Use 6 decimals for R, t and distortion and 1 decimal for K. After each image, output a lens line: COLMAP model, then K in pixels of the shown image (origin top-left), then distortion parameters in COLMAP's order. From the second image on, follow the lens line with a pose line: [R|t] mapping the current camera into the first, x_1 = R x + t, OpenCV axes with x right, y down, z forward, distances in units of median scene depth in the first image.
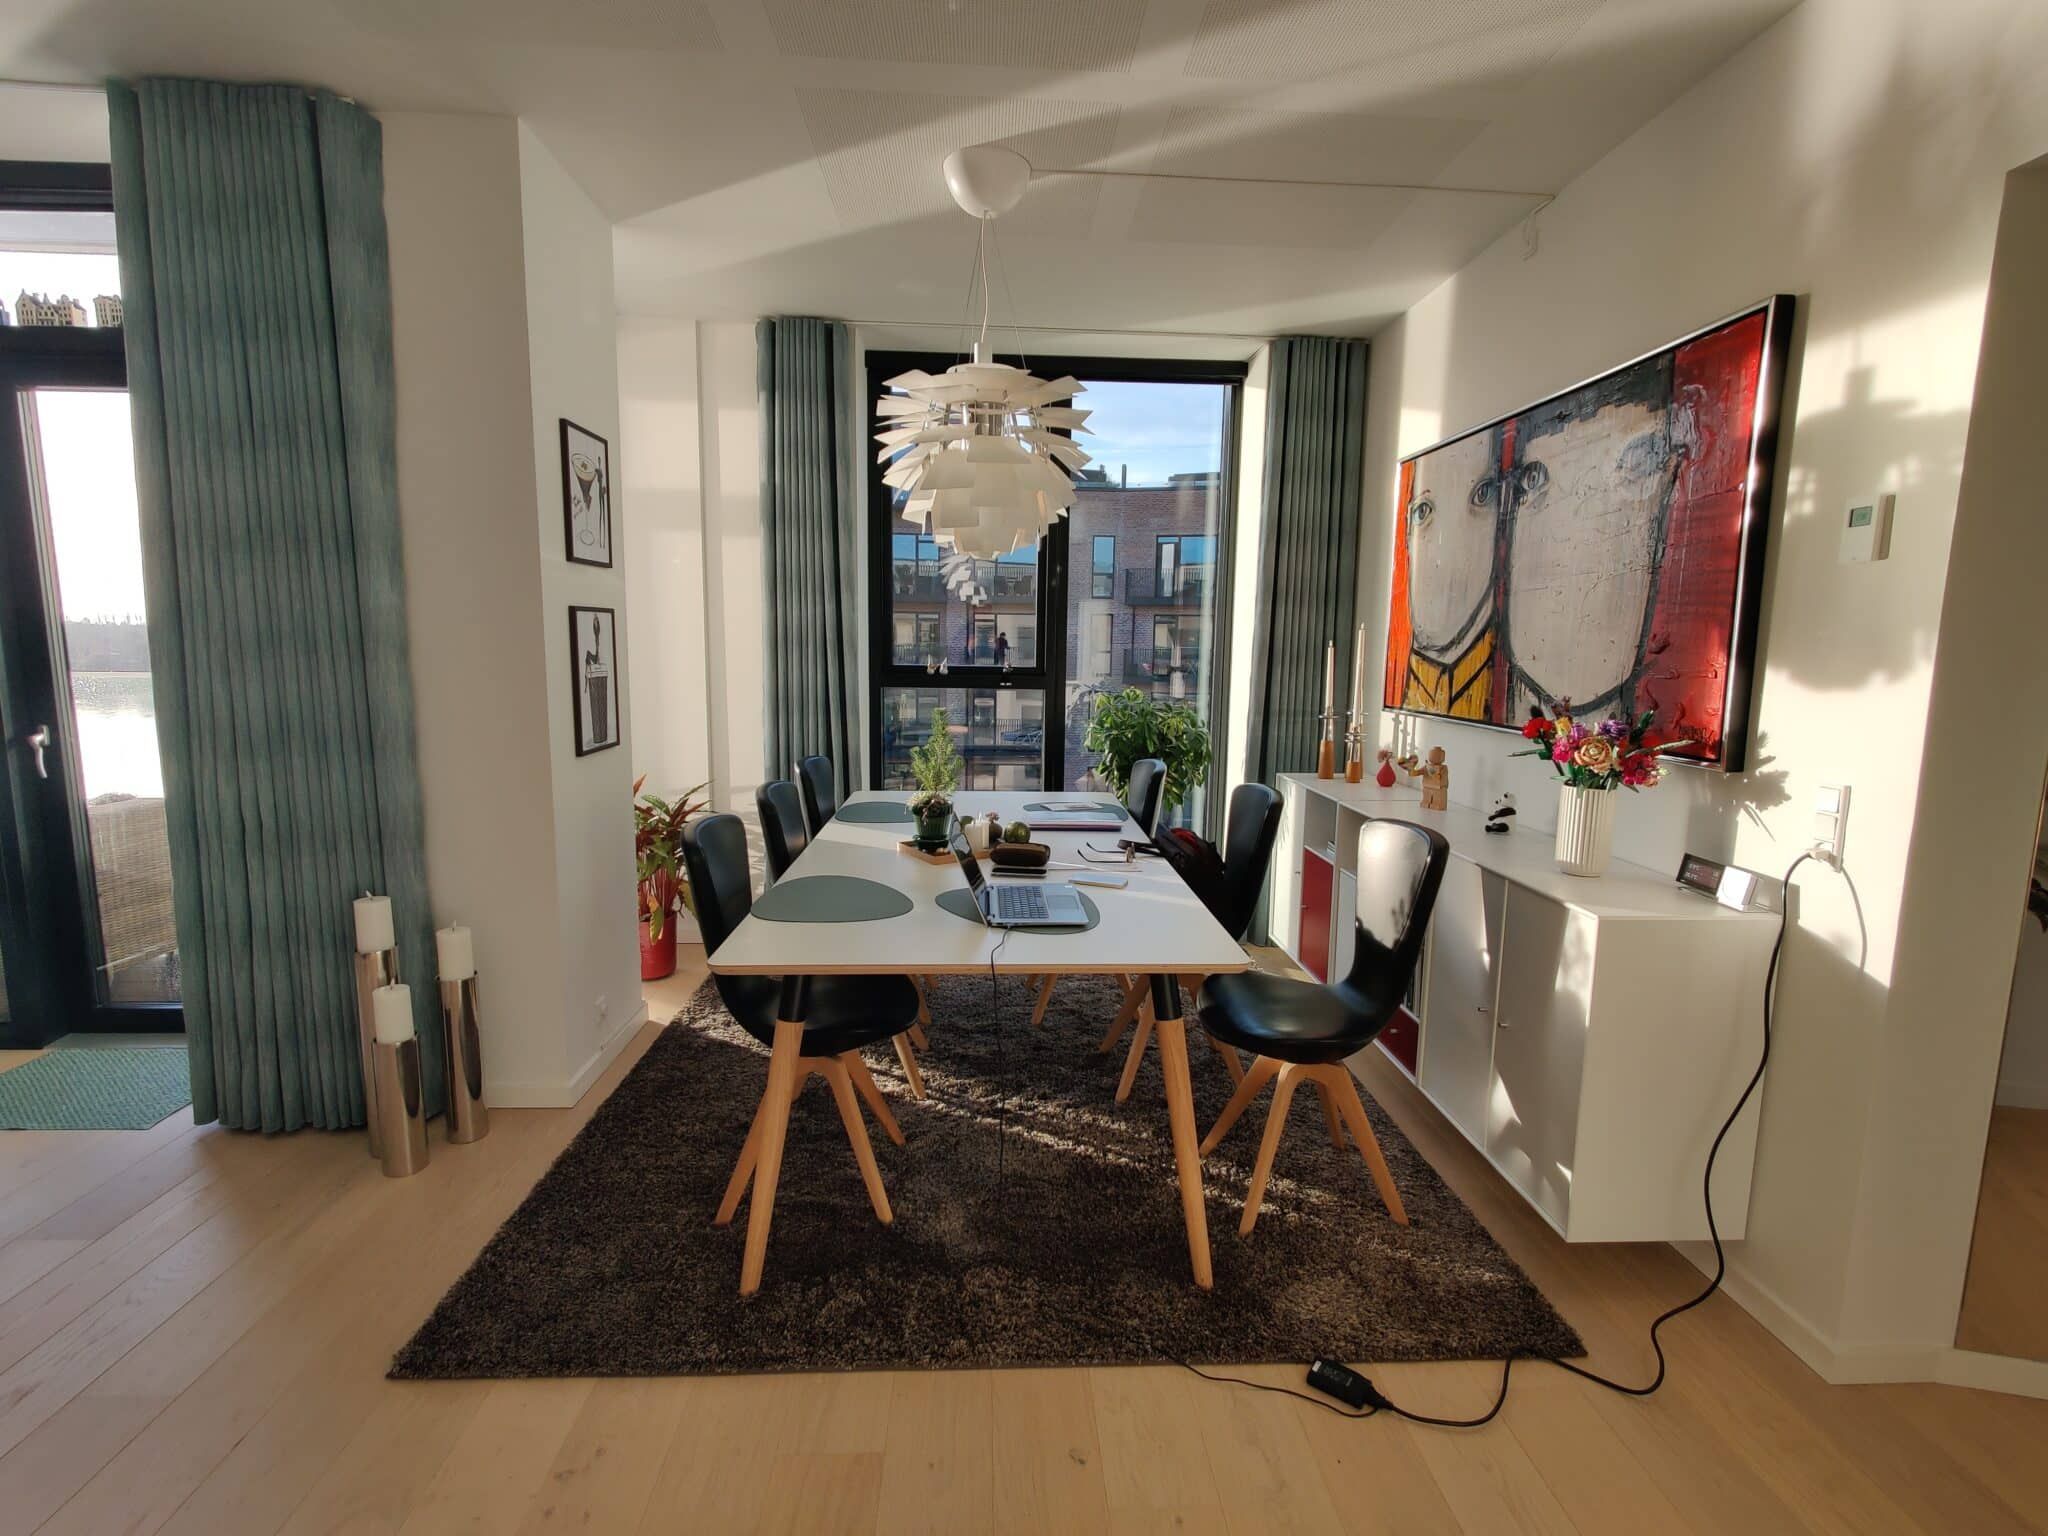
lens RADIAL K [[952.6, 0, 1025.1], [0, 952.6, 777.0], [0, 0, 1]] dist [0.000043, 0.000174]
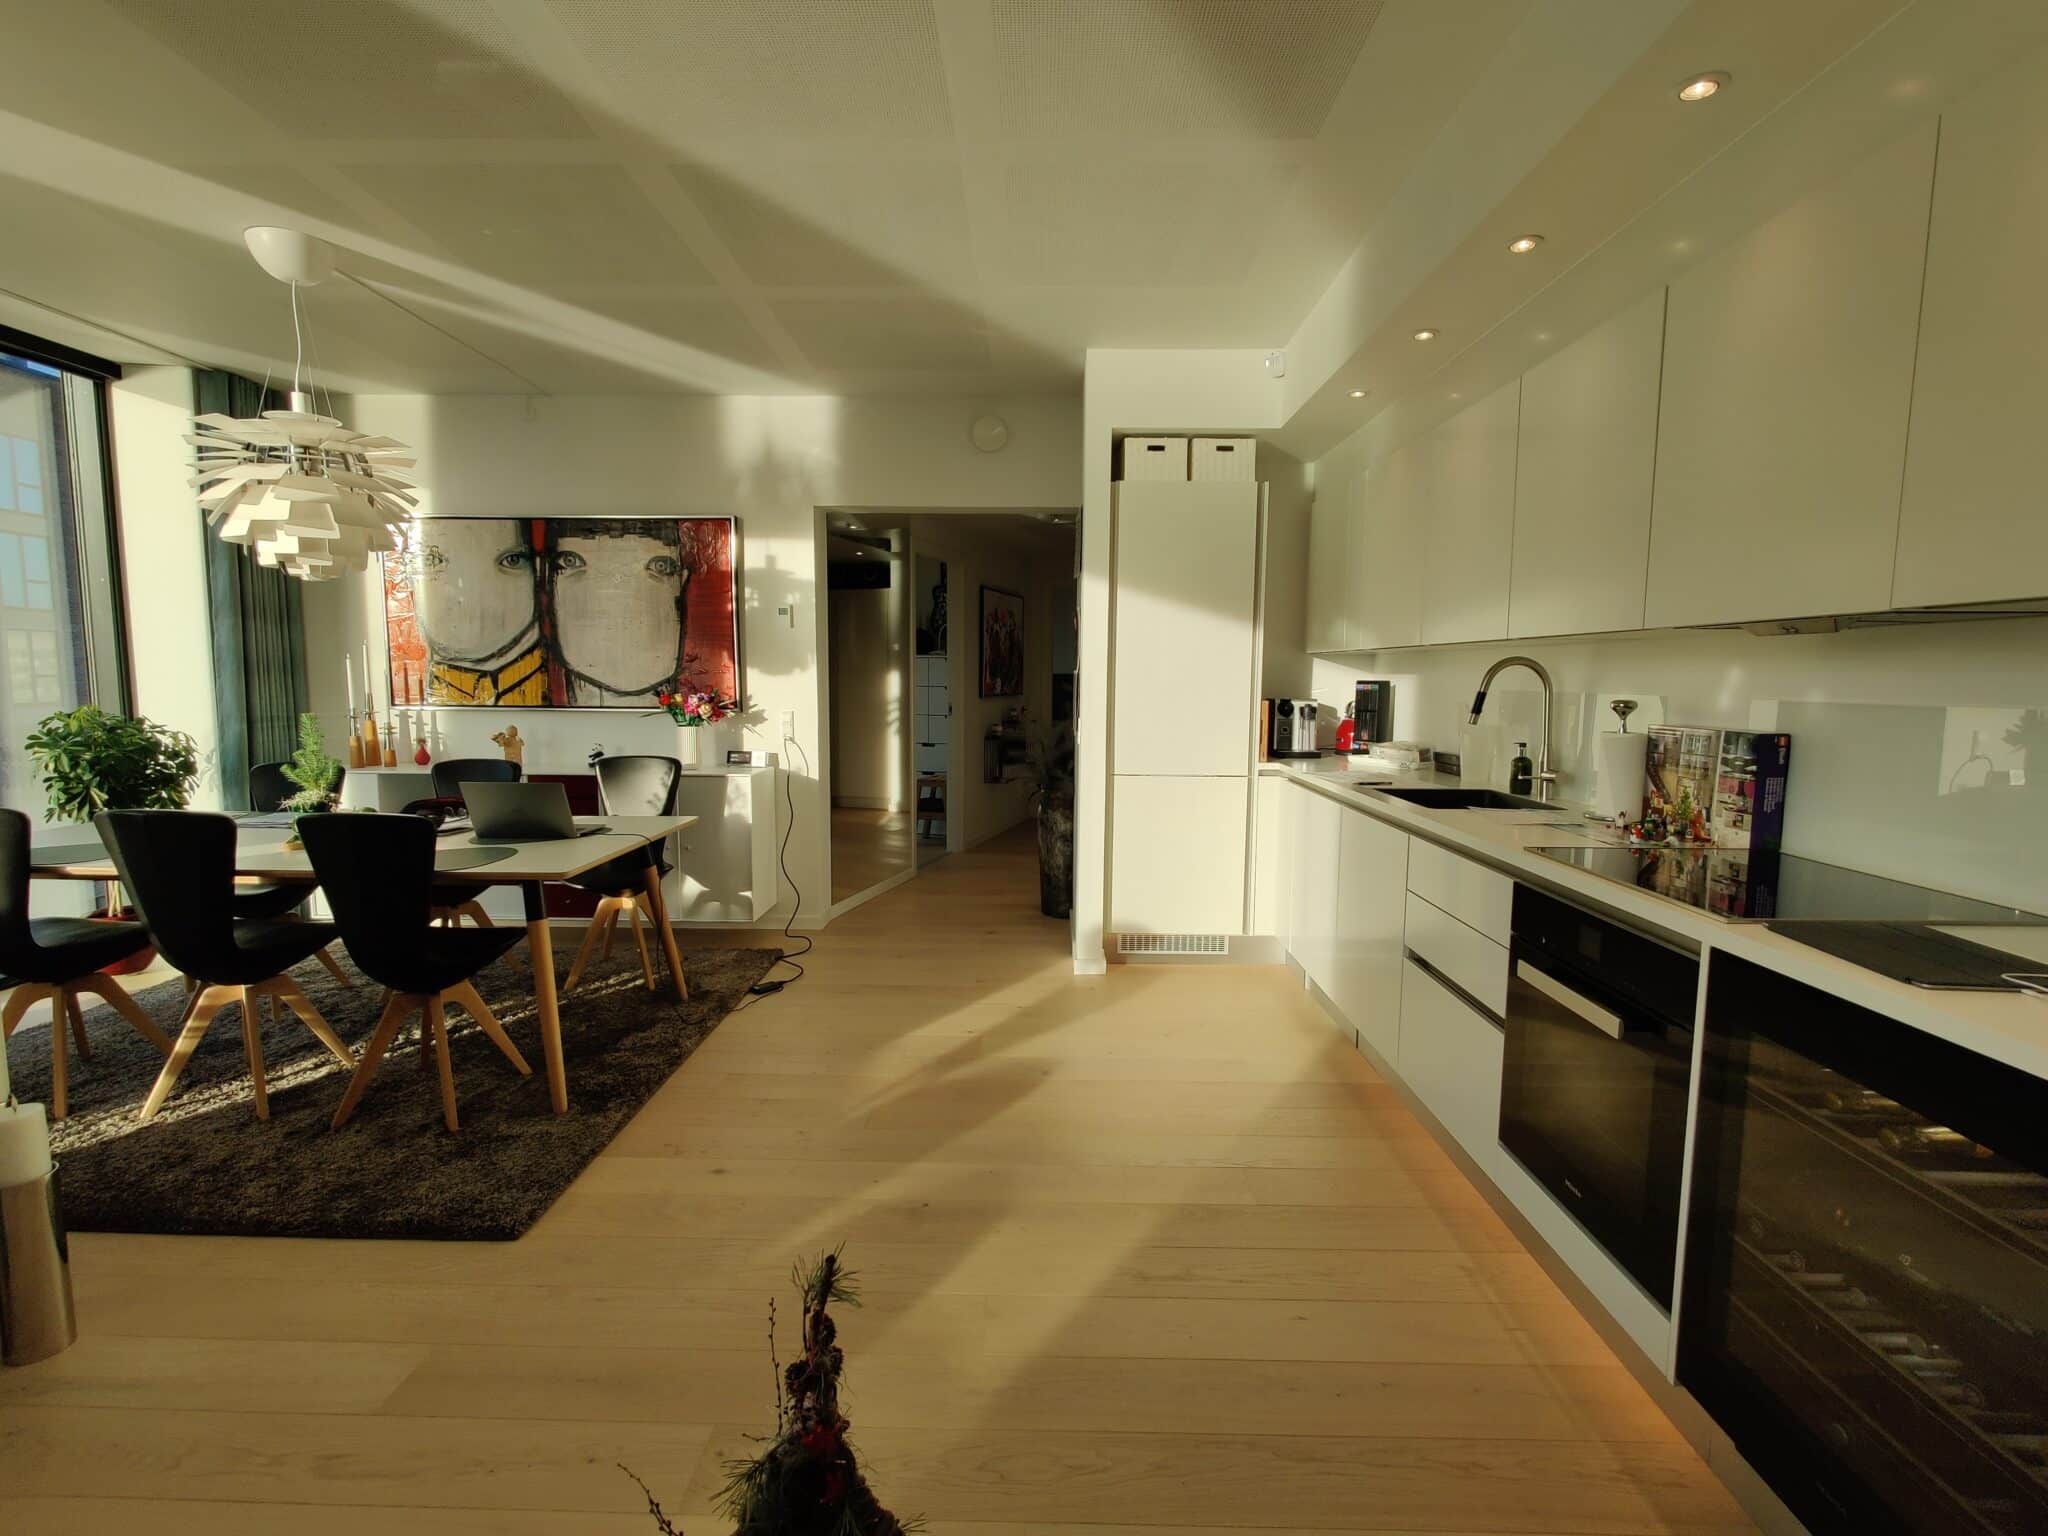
lens RADIAL K [[952.6, 0, 1025.1], [0, 952.6, 777.0], [0, 0, 1]] dist [0.000043, 0.000174]
pose [[0.064407, -0.118598, 0.990851, -1.288022], [0.133889, 0.984963, 0.109190, -0.009016], [-0.988901, 0.125631, 0.079317, 0.115938]]
